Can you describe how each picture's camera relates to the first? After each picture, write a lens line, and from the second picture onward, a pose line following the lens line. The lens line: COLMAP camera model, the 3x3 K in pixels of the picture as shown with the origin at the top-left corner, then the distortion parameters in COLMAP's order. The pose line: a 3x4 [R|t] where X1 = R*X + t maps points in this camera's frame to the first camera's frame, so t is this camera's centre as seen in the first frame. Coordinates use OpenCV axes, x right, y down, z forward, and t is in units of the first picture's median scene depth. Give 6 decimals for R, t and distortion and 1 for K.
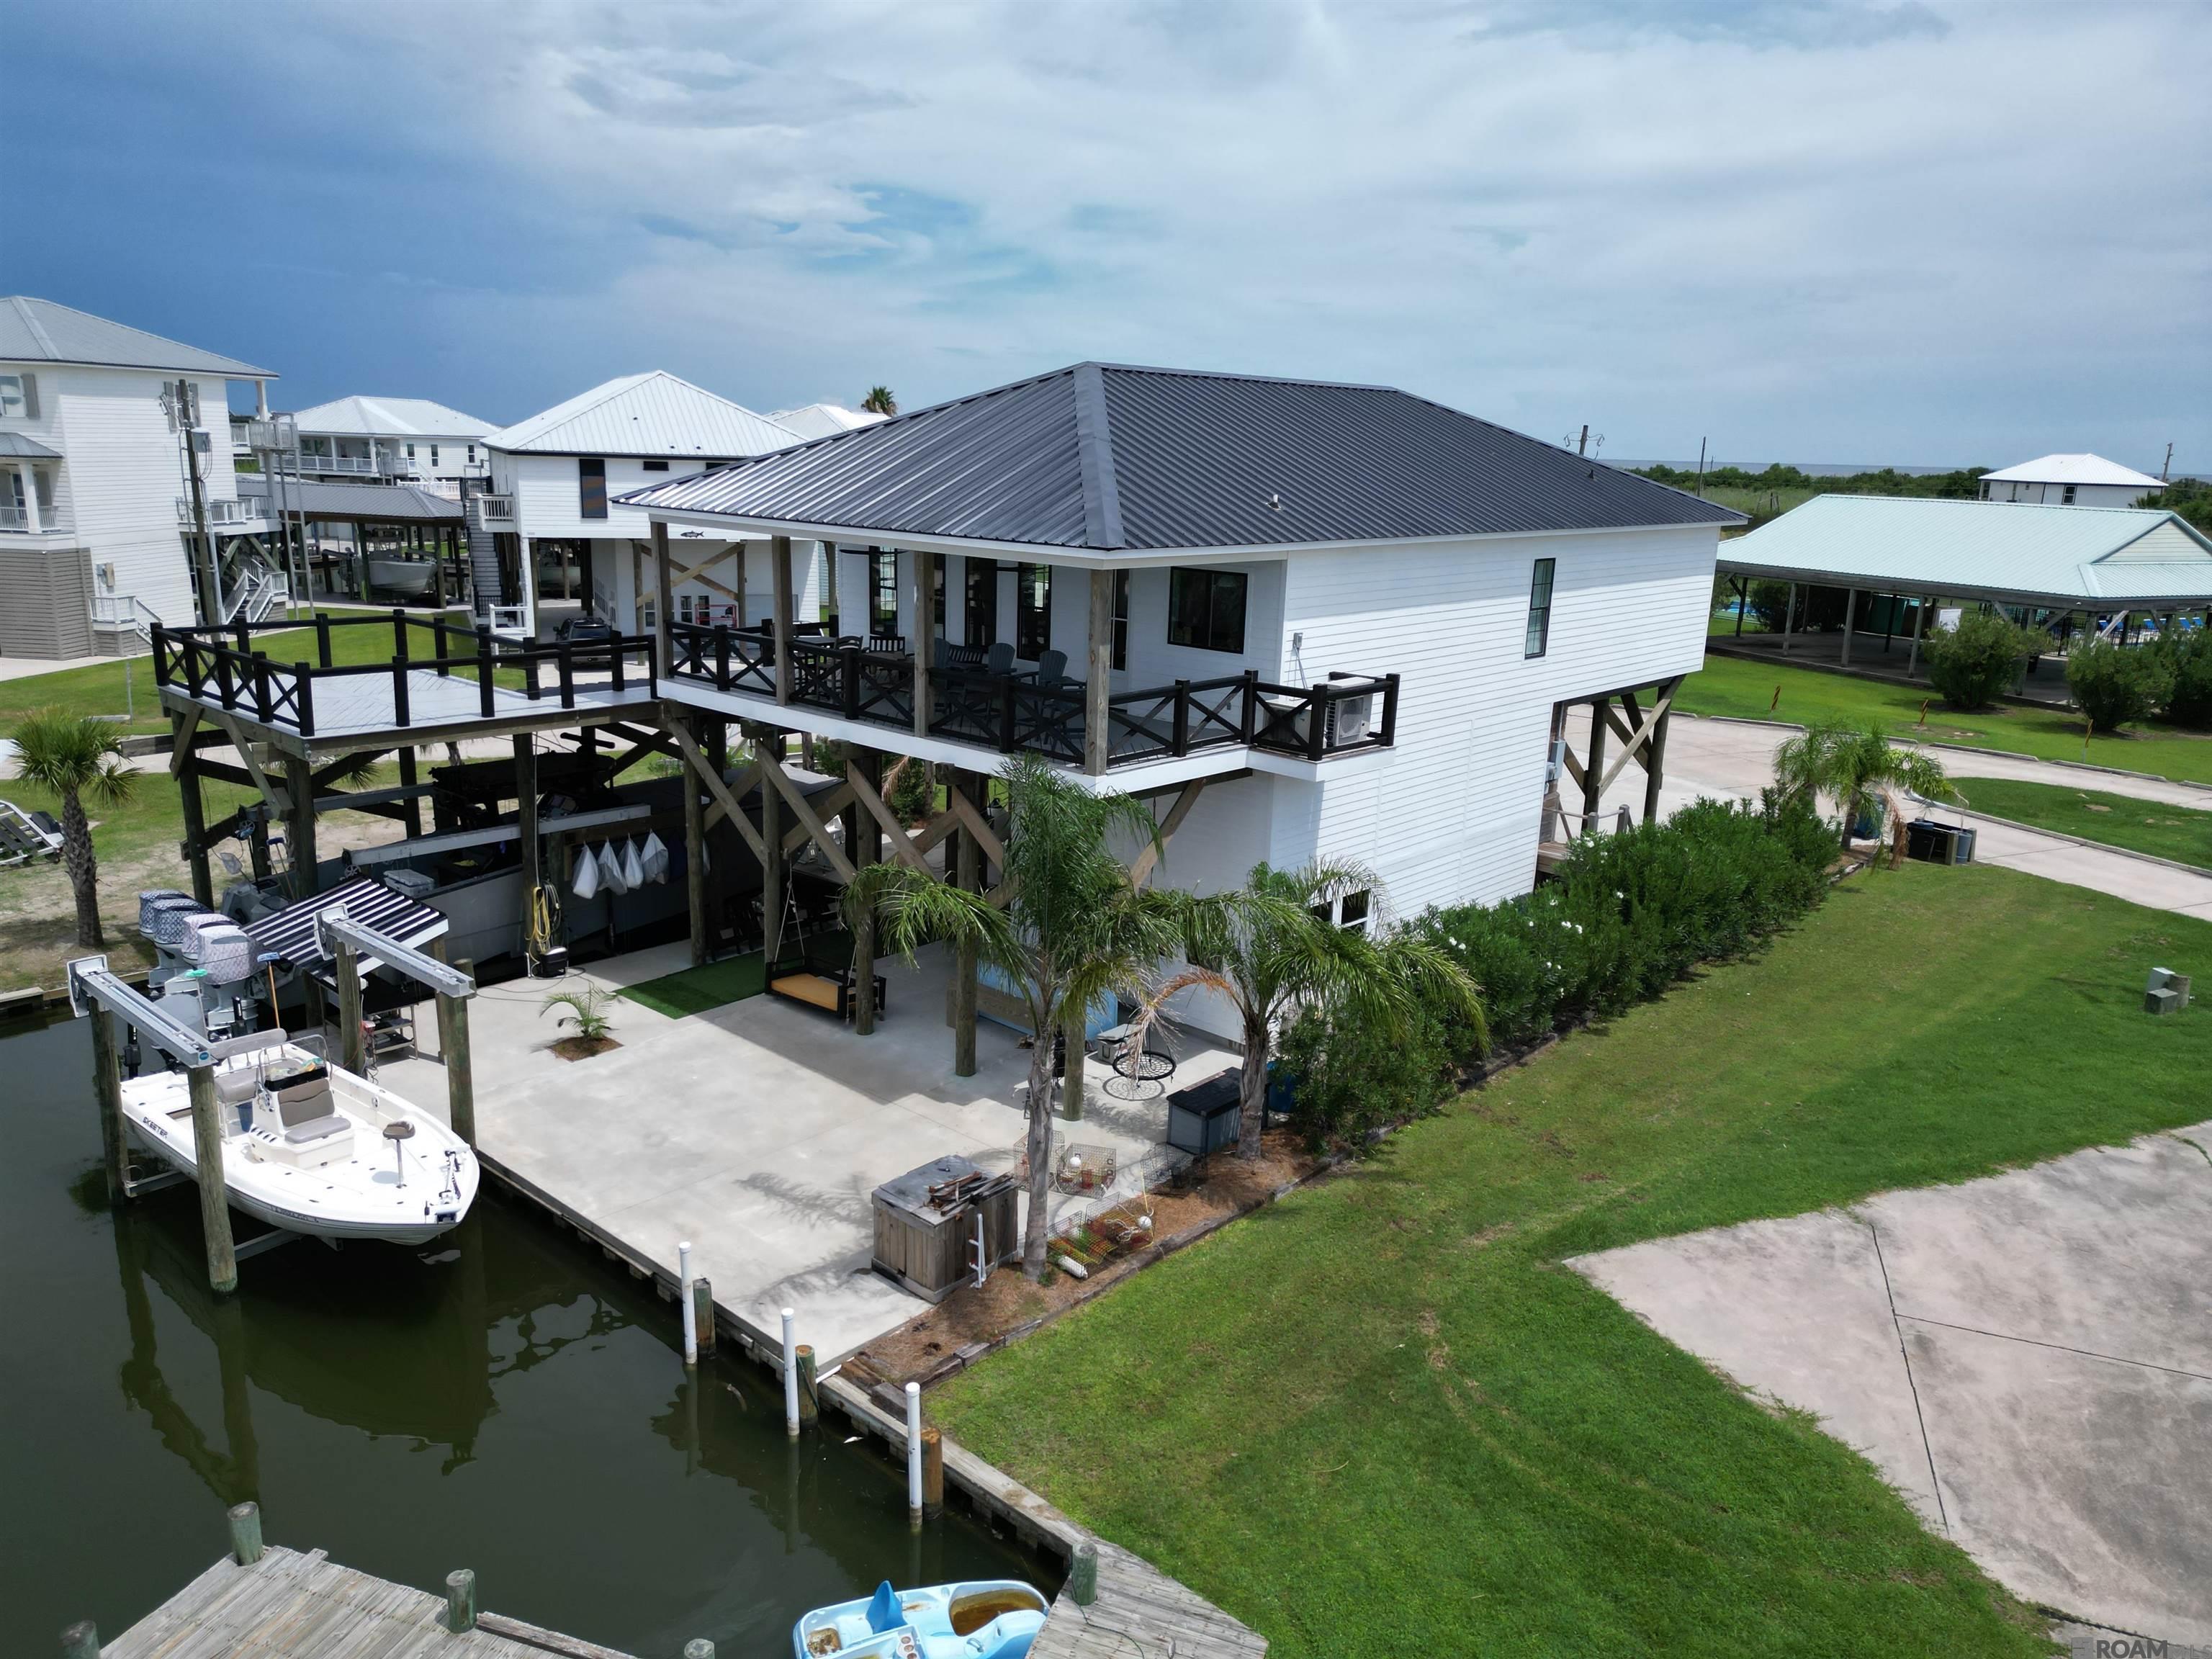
lens RADIAL K [[1549.8, 0, 1116.4], [0, 1549.8, 826.6], [0, 0, 1]] dist [0.068367, -0.060954]
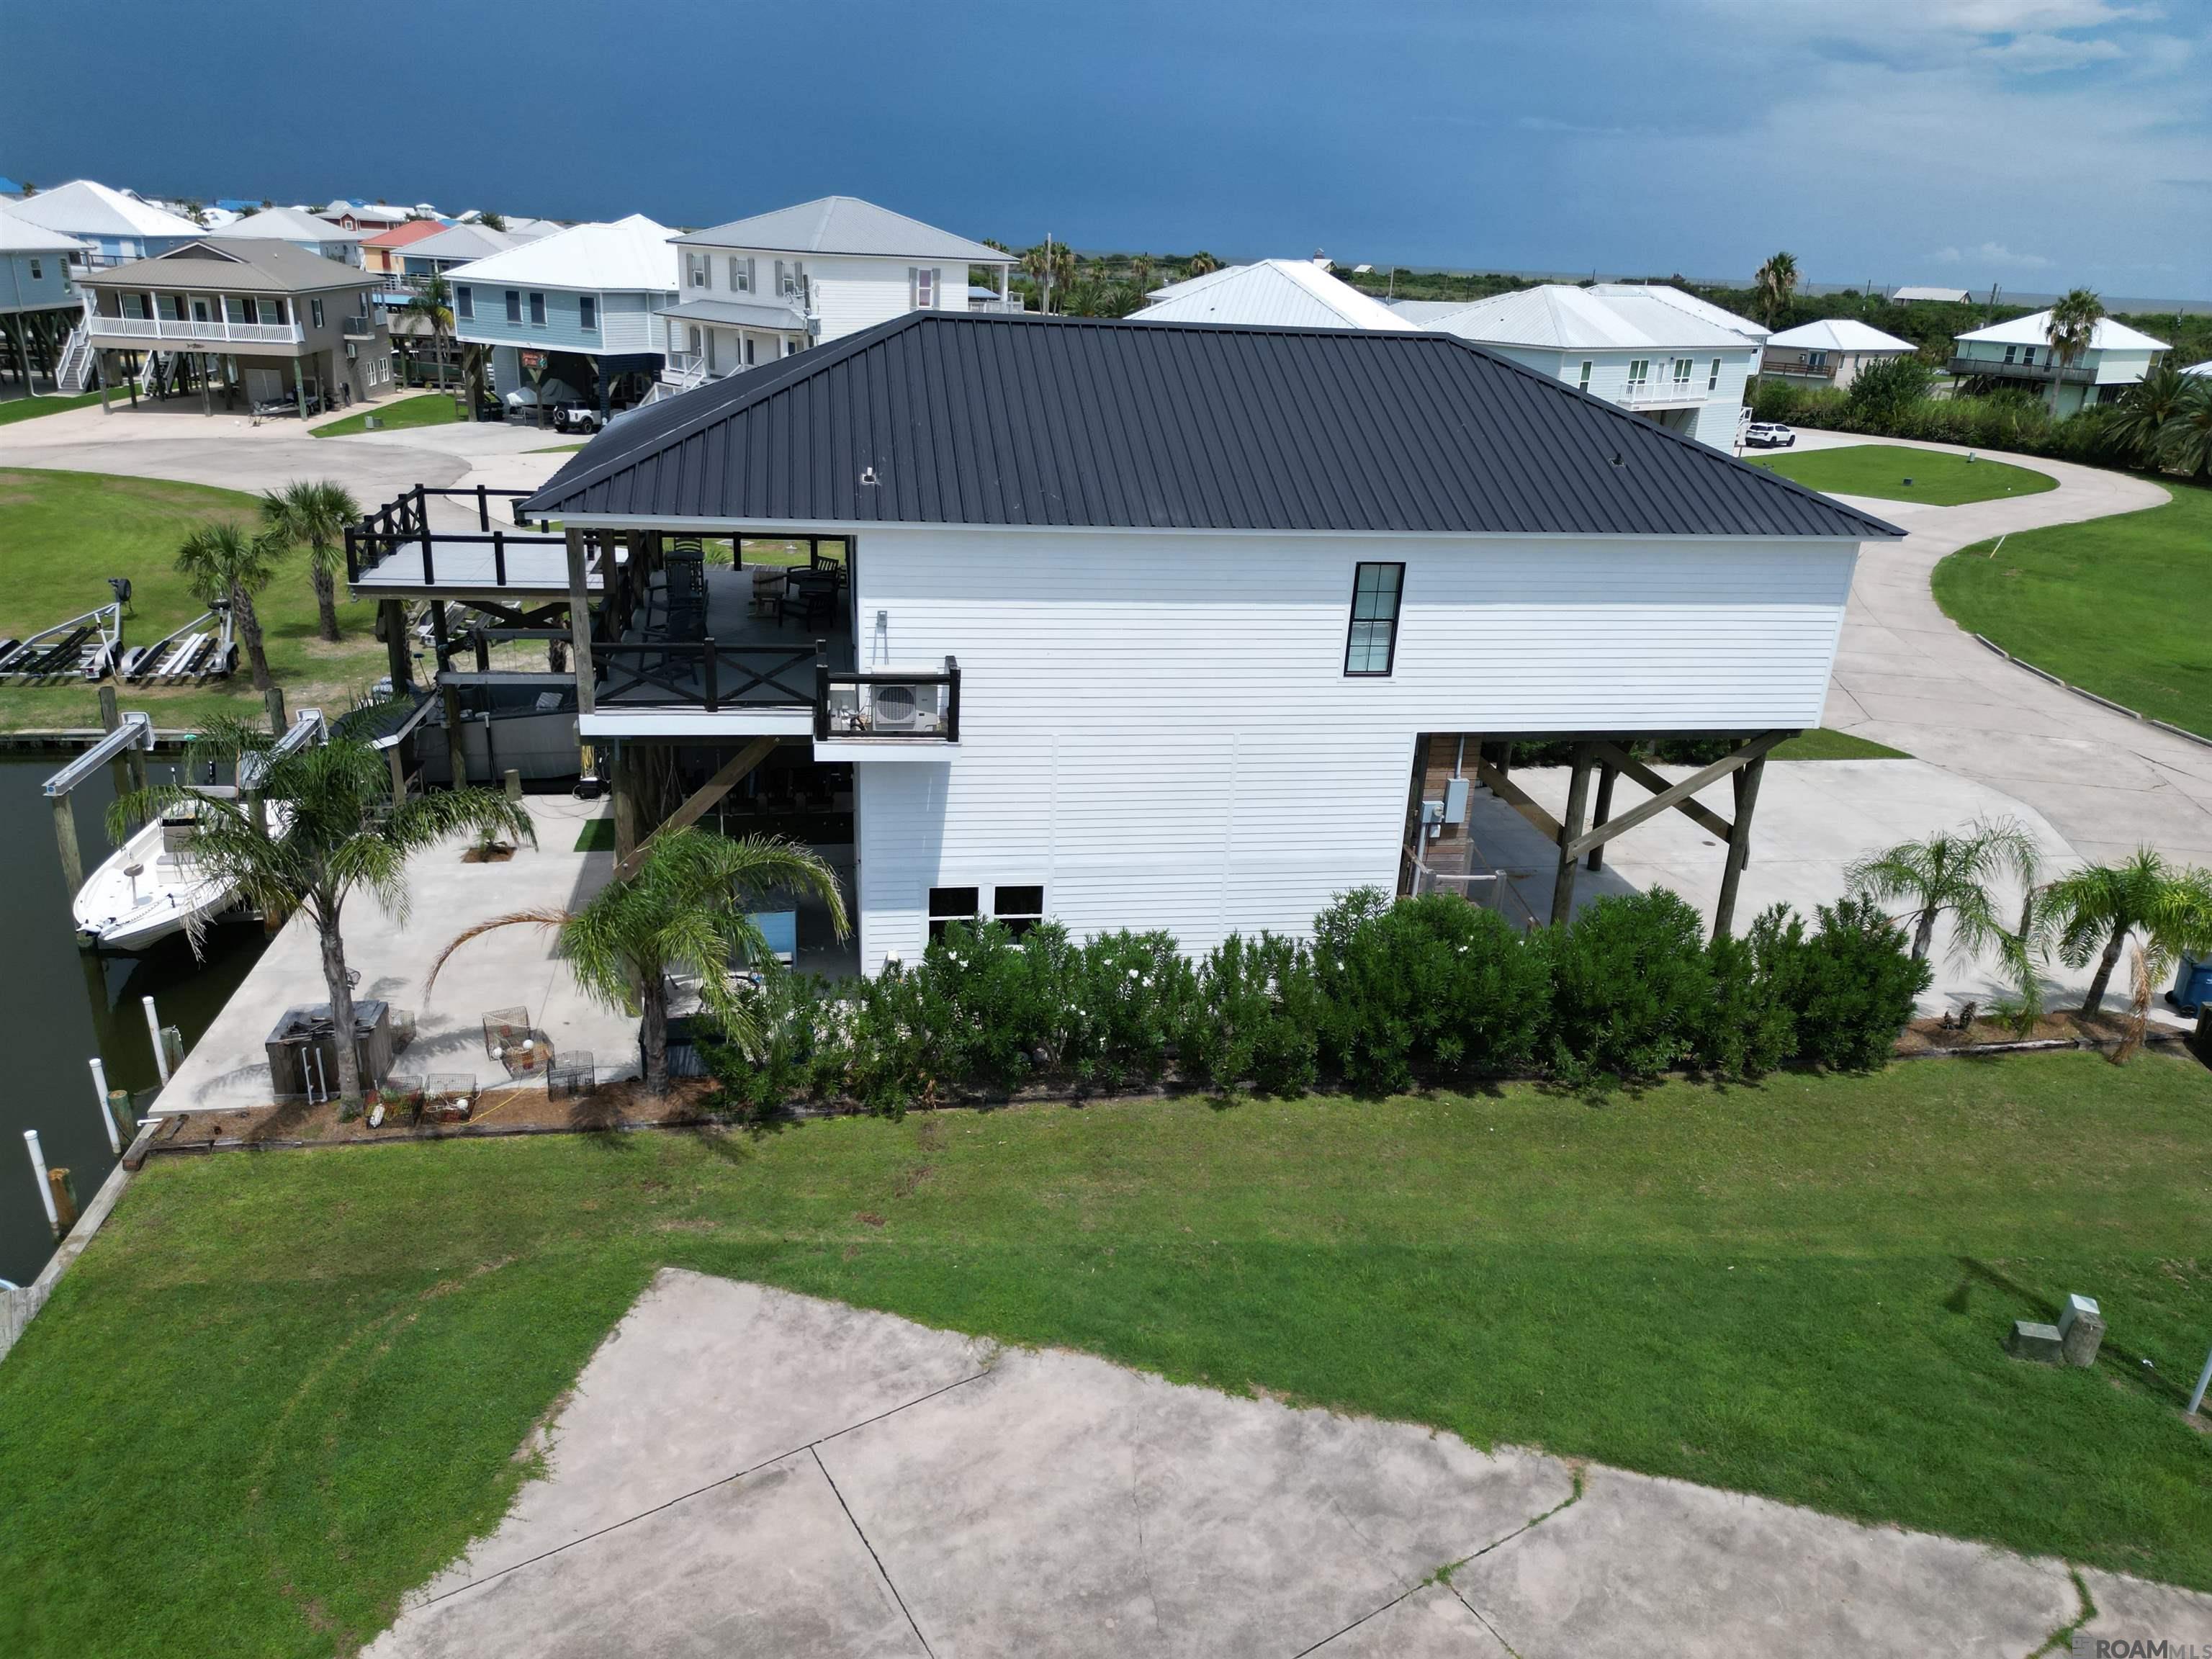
lens RADIAL K [[1549.8, 0, 1116.4], [0, 1549.8, 826.6], [0, 0, 1]] dist [0.068367, -0.060954]
pose [[0.791451, 0.221411, -0.569721, 0.874573], [-0.170084, 0.975049, 0.142654, -0.166448], [0.587091, -0.016003, 0.809362, 0.299701]]
